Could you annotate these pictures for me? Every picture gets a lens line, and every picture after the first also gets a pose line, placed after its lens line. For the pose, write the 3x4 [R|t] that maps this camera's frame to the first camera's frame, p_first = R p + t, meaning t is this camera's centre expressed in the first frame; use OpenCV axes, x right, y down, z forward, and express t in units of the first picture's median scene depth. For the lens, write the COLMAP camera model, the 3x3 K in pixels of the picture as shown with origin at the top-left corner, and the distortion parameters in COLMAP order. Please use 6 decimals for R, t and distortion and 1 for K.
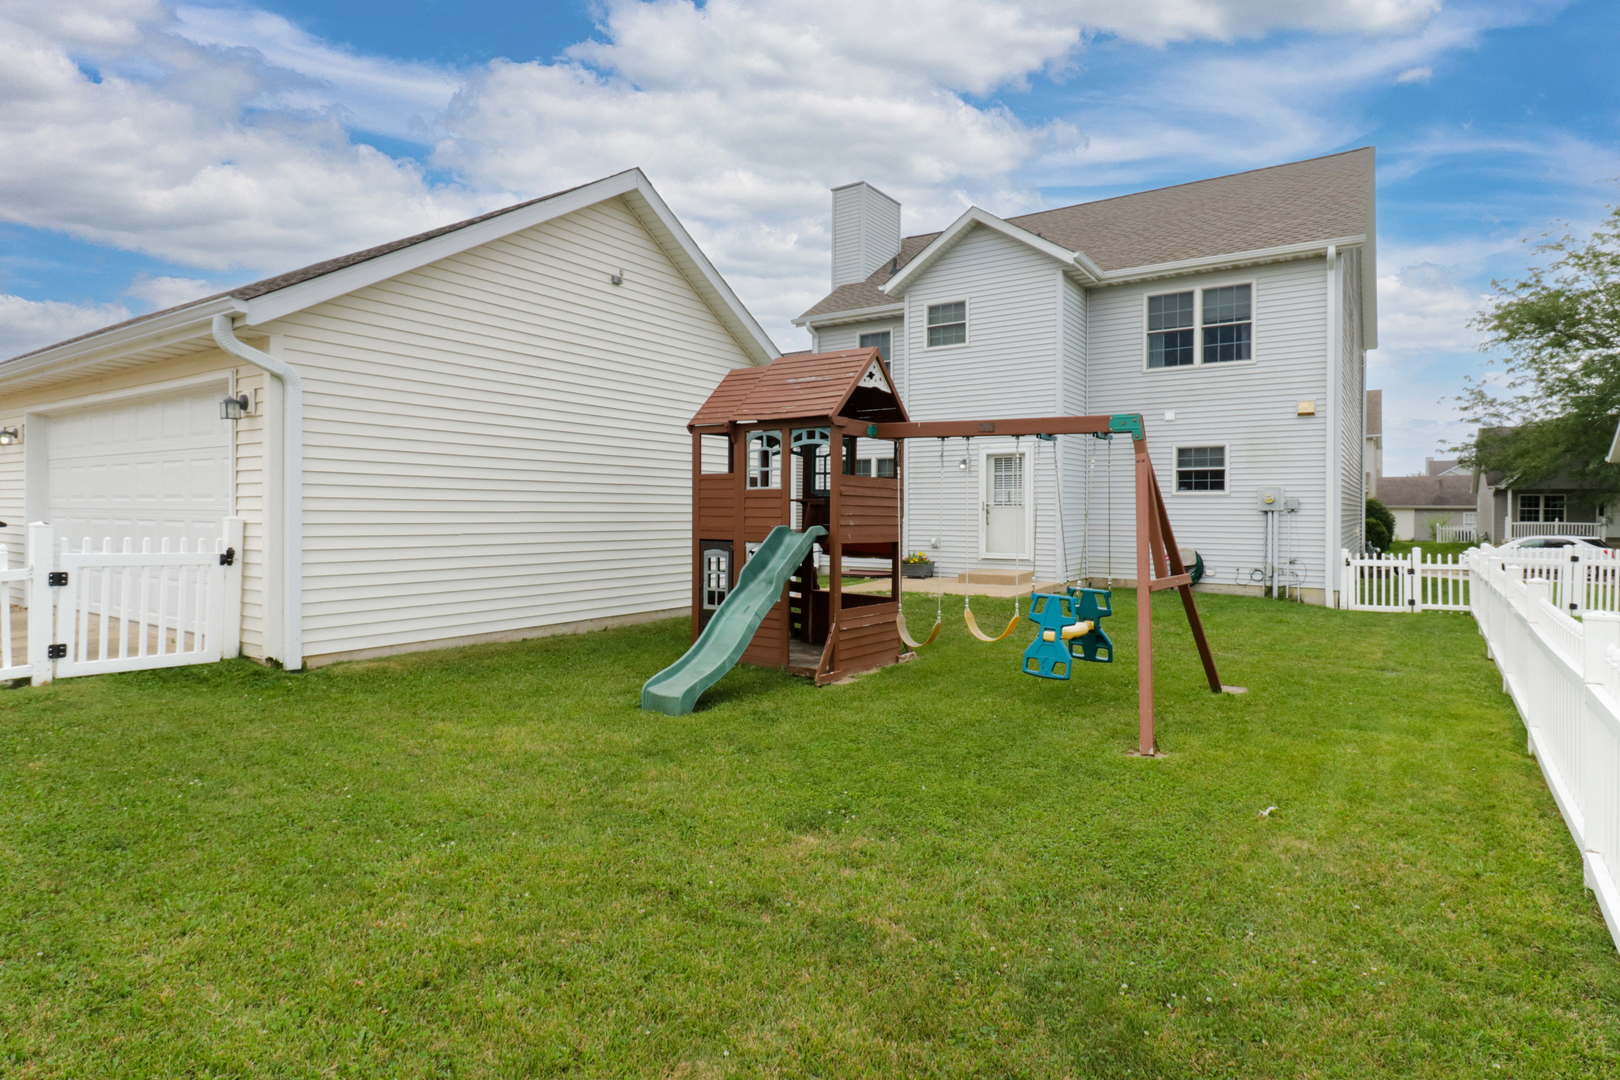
lens RADIAL K [[847.9, 0, 810.1], [0, 847.9, 512.6], [0, 0, 1]] dist [0.001297, -0.001412]
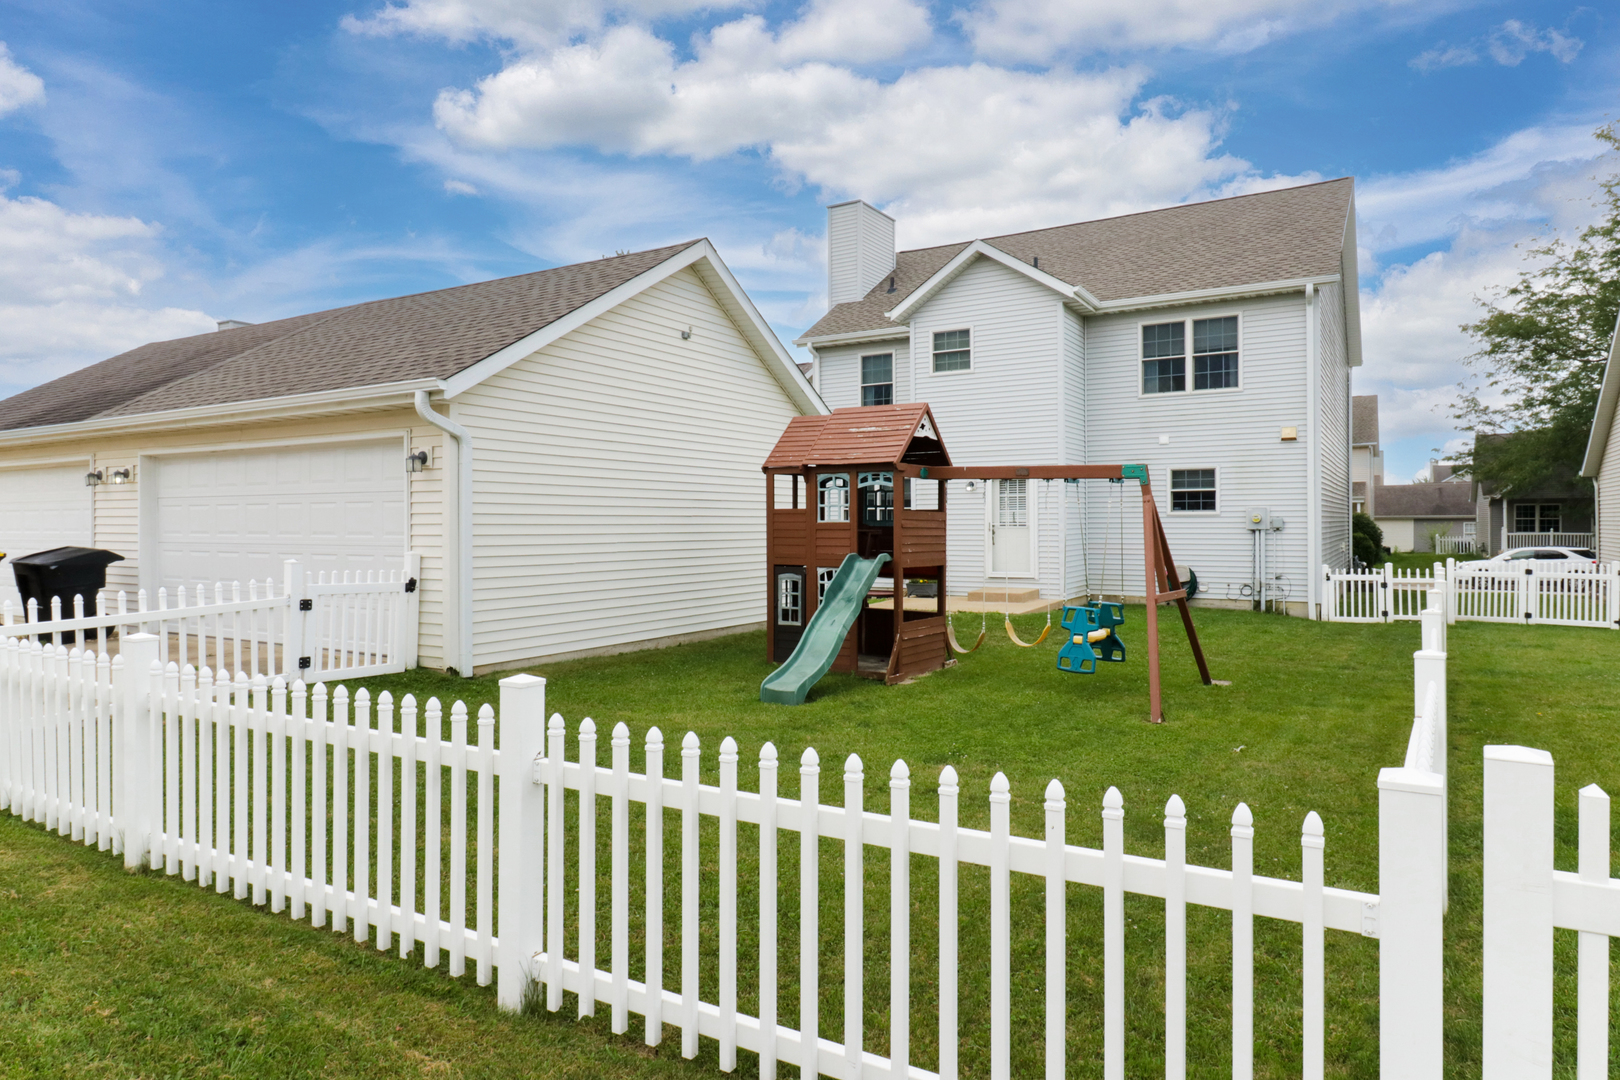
lens RADIAL K [[981.1, 0, 811.7], [0, 981.1, 515.7], [0, 0, 1]] dist [0.002264, 0.002752]
pose [[0.998194, -0.007954, 0.059545, -0.091775], [0.008491, 0.999926, -0.008768, -0.013920], [-0.059471, 0.009258, 0.998187, -0.202287]]
